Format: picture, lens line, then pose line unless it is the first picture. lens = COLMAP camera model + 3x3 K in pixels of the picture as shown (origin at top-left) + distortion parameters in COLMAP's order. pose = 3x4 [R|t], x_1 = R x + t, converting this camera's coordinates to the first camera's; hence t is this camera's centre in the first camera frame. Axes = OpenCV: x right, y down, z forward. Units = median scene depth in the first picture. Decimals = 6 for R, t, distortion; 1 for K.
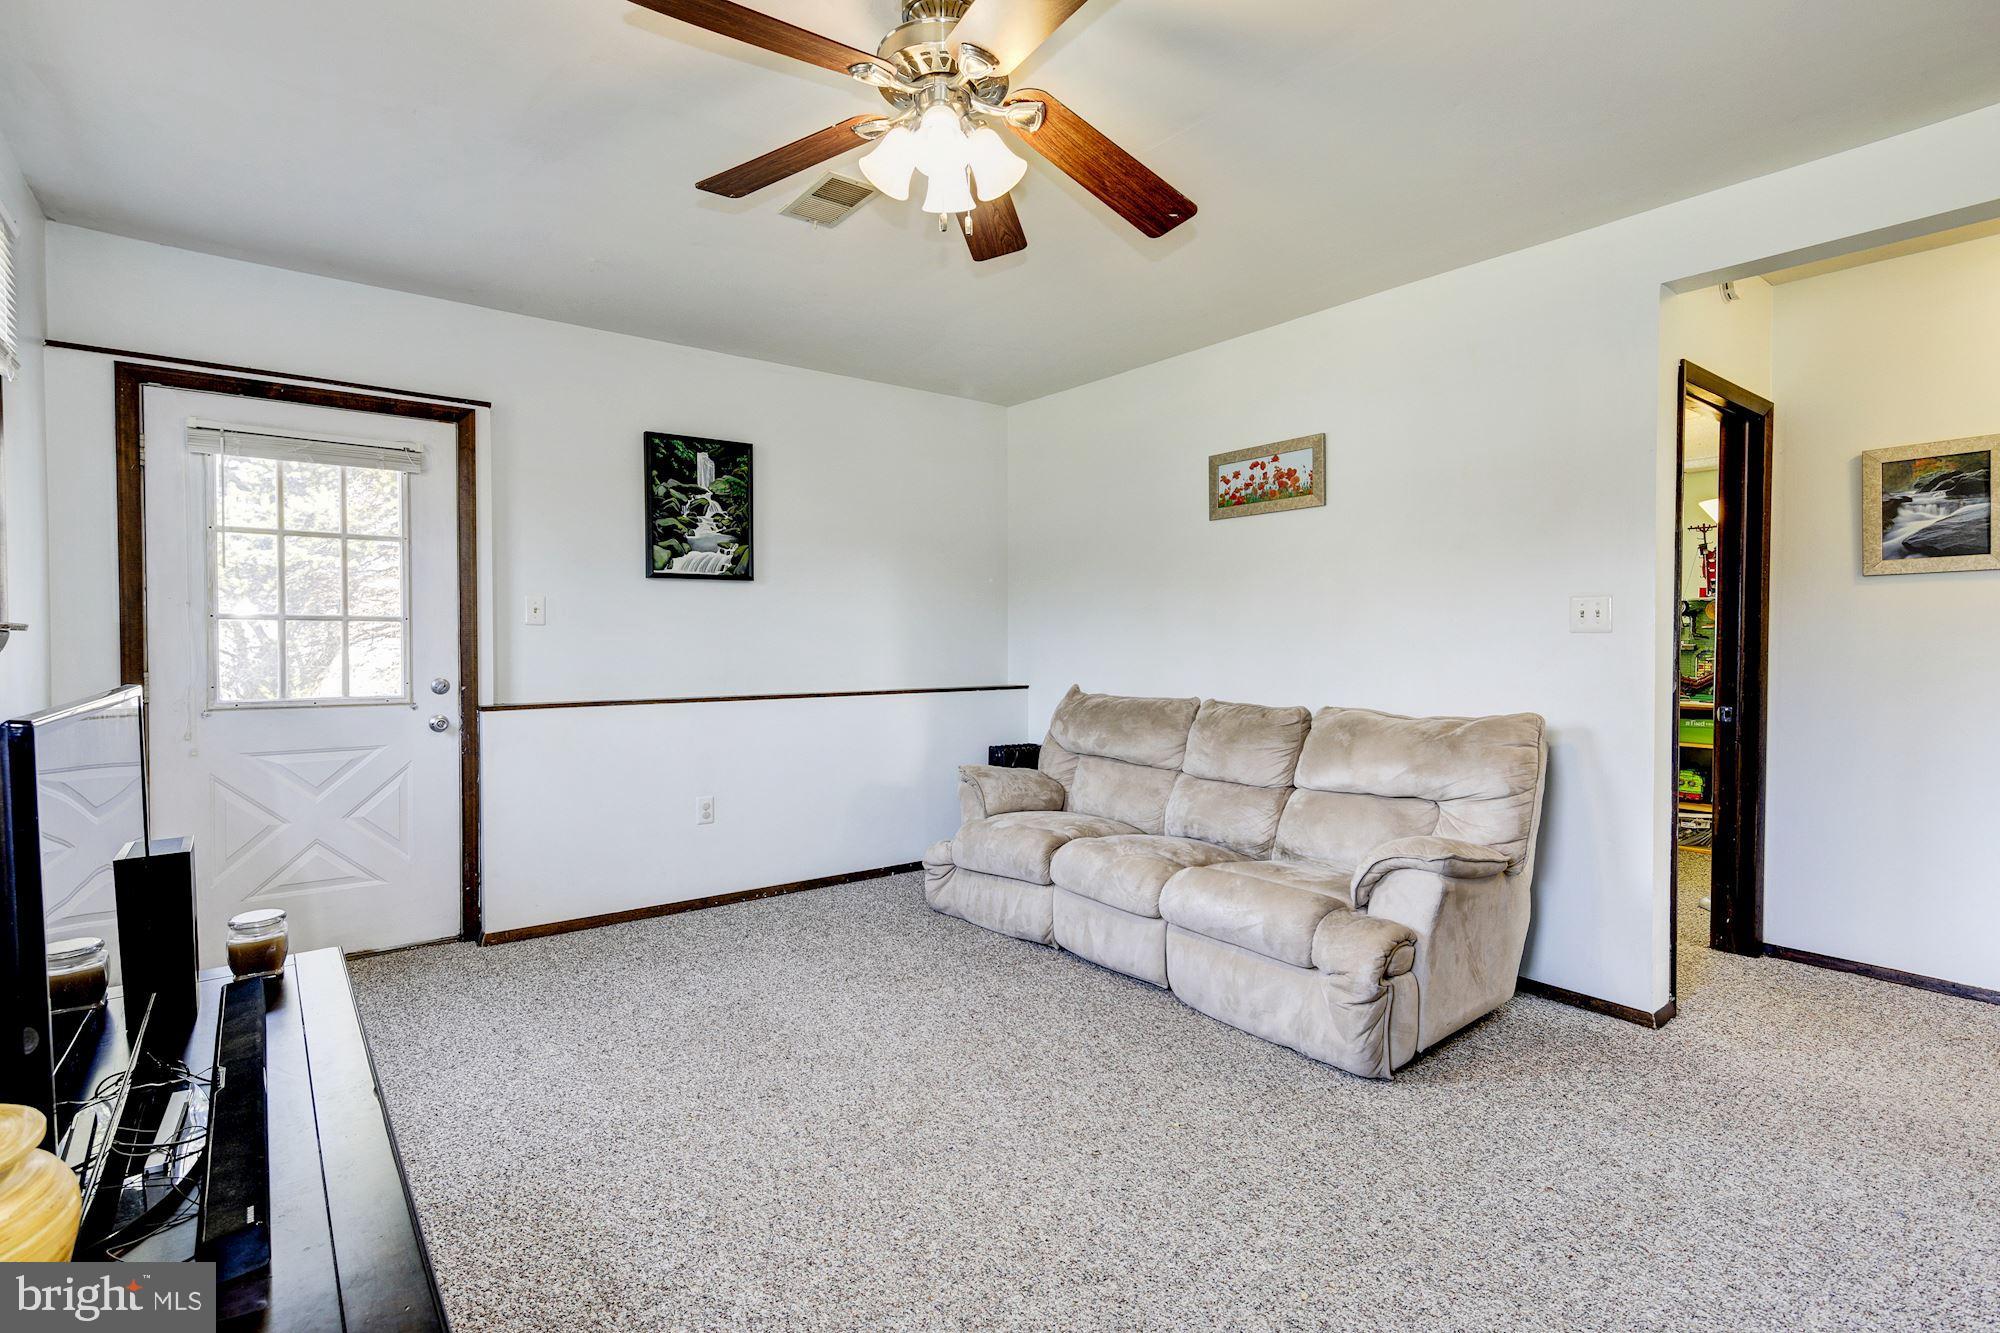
lens RADIAL K [[962.2, 0, 998.7], [0, 962.2, 656.7], [0, 0, 1]] dist [0.013452, -0.000602]
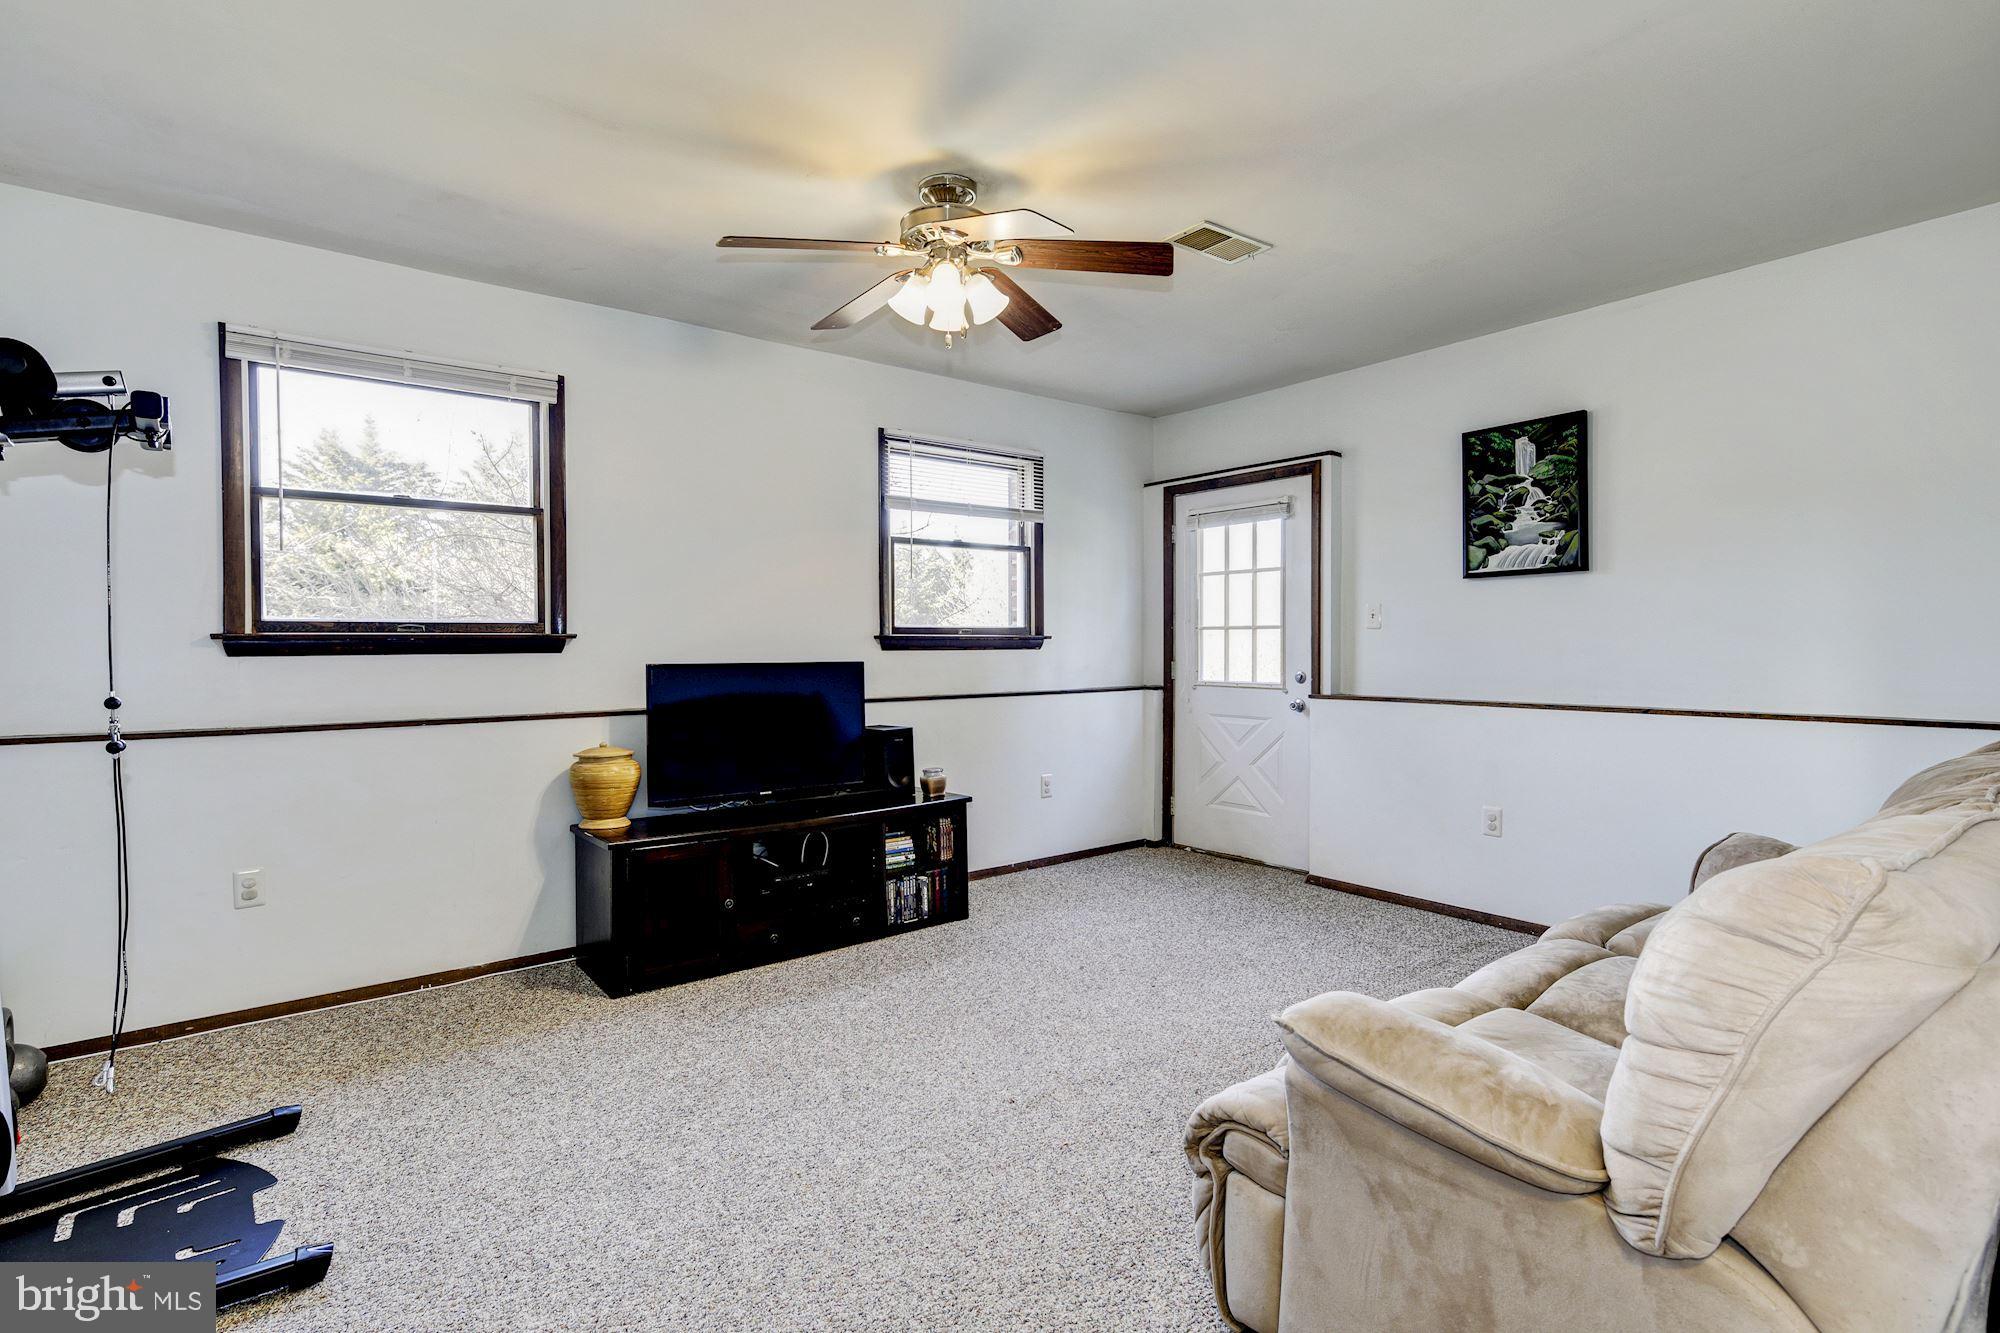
lens RADIAL K [[962.2, 0, 998.7], [0, 962.2, 656.7], [0, 0, 1]] dist [0.013452, -0.000602]
pose [[0.002881, 0.012240, -0.999921, 0.629374], [-0.012426, 0.999848, 0.012203, -0.007214], [0.999919, 0.012390, 0.003032, 0.507053]]
